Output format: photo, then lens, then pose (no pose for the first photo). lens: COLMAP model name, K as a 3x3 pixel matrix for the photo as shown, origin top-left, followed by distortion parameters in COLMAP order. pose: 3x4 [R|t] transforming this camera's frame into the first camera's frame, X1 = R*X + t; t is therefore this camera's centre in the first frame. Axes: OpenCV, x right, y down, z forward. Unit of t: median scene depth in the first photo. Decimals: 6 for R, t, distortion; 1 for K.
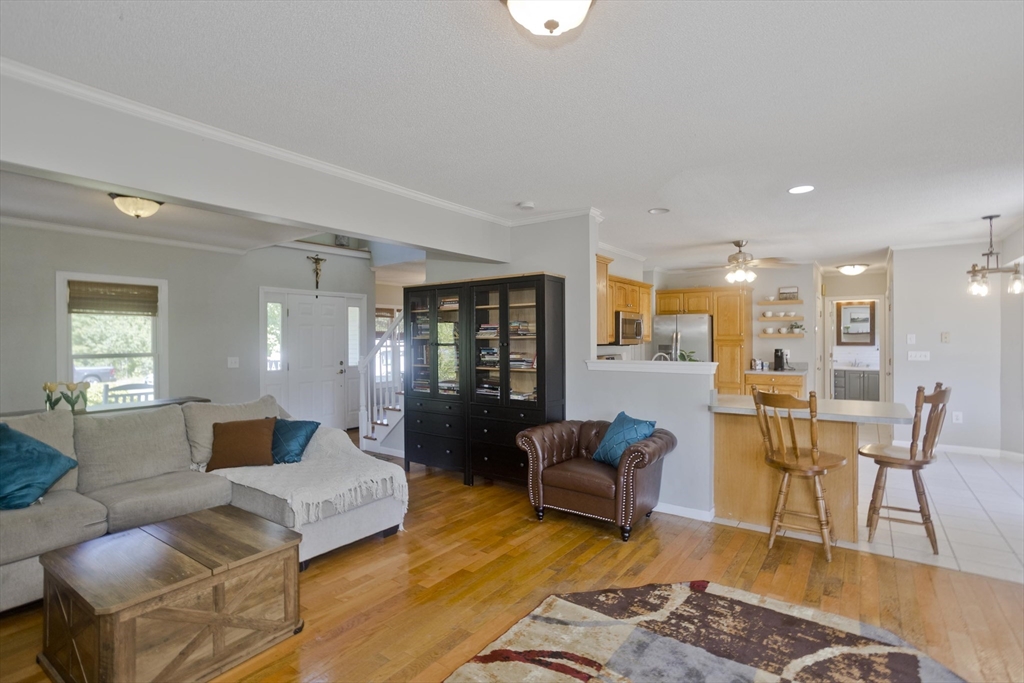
lens RADIAL K [[497.3, 0, 514.9], [0, 497.3, 338.2], [0, 0, 1]] dist [-0.017703, 0.000860]
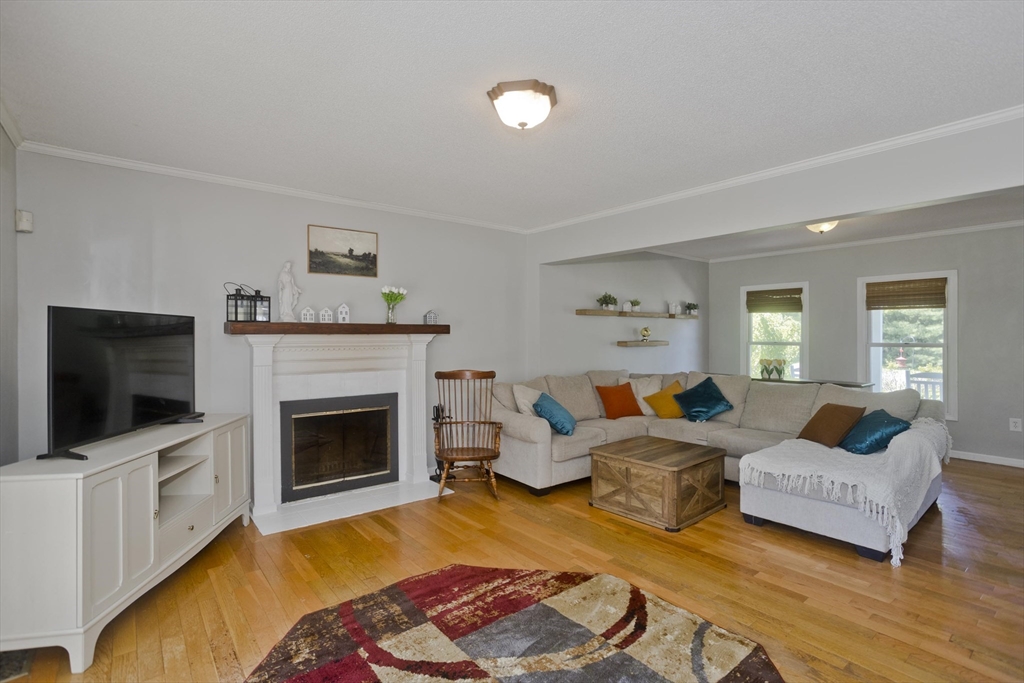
lens RADIAL K [[497.3, 0, 514.3], [0, 497.3, 338.0], [0, 0, 1]] dist [-0.017703, 0.000860]
pose [[-0.253867, 0.014110, -0.967136, 0.769393], [-0.001244, 0.999888, 0.014915, 0.005766], [0.967238, 0.004990, -0.253821, 0.663864]]
